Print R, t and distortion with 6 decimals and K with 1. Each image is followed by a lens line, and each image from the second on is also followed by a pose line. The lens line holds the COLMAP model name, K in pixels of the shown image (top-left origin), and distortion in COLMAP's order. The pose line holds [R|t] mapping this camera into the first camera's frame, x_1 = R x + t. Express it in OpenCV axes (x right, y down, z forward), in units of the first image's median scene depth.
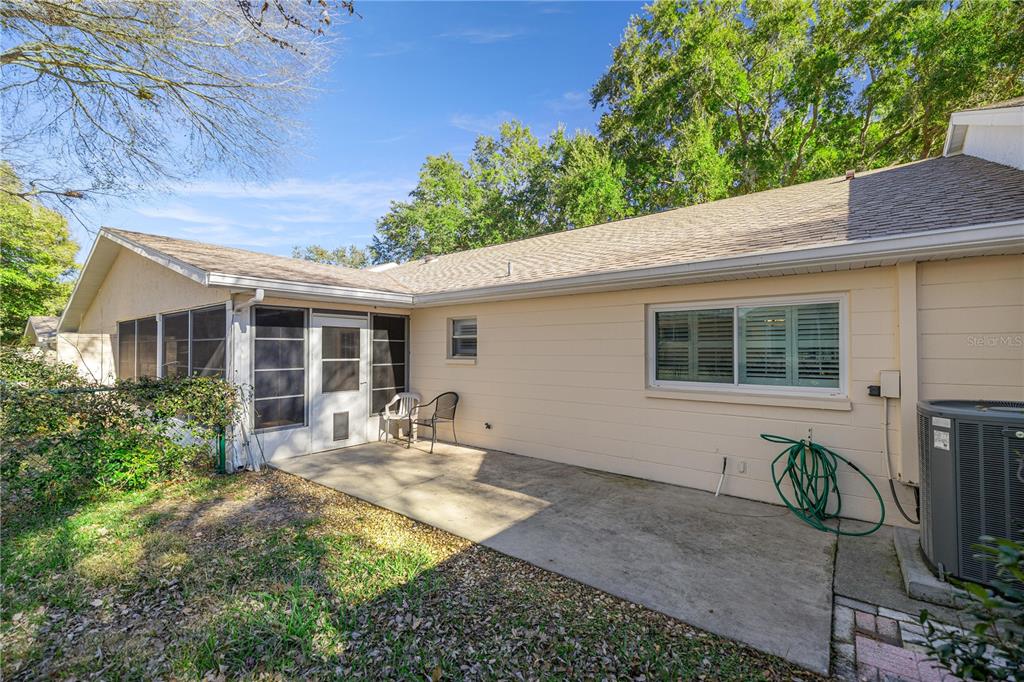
lens RADIAL K [[434.3, 0, 512.4], [0, 434.3, 342.8], [0, 0, 1]] dist [0.000821, 0.000484]
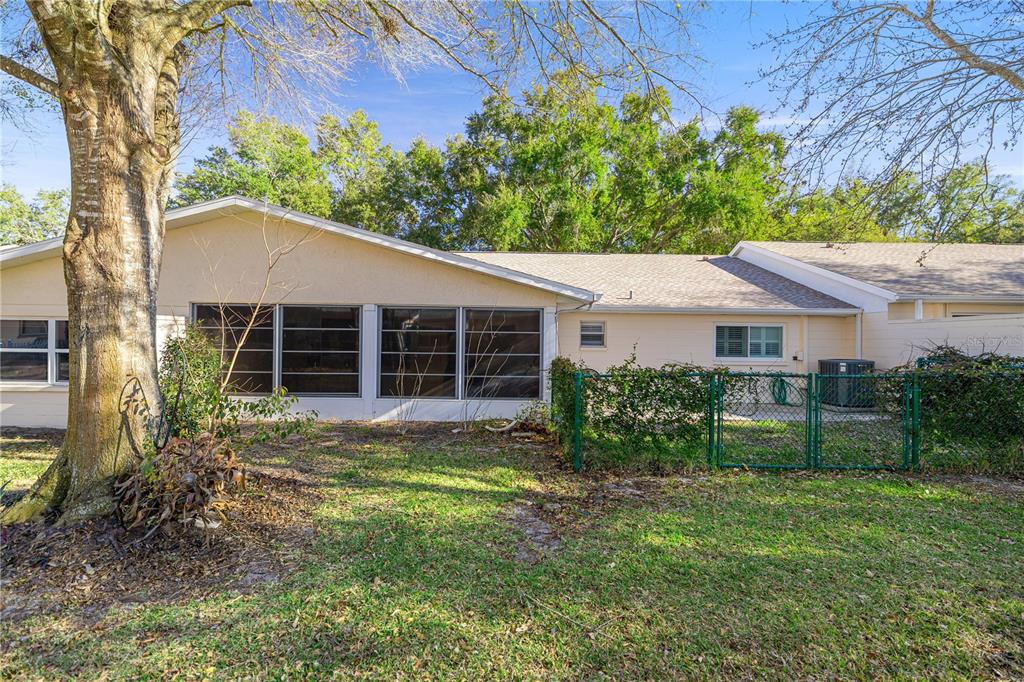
lens RADIAL K [[434.3, 0, 509.7], [0, 434.3, 344.3], [0, 0, 1]] dist [0.000821, 0.000484]
pose [[0.756234, 0.013227, 0.654167, -2.125408], [-0.023709, 0.999693, 0.007194, 0.035429], [-0.653871, -0.020950, 0.756316, 0.045038]]
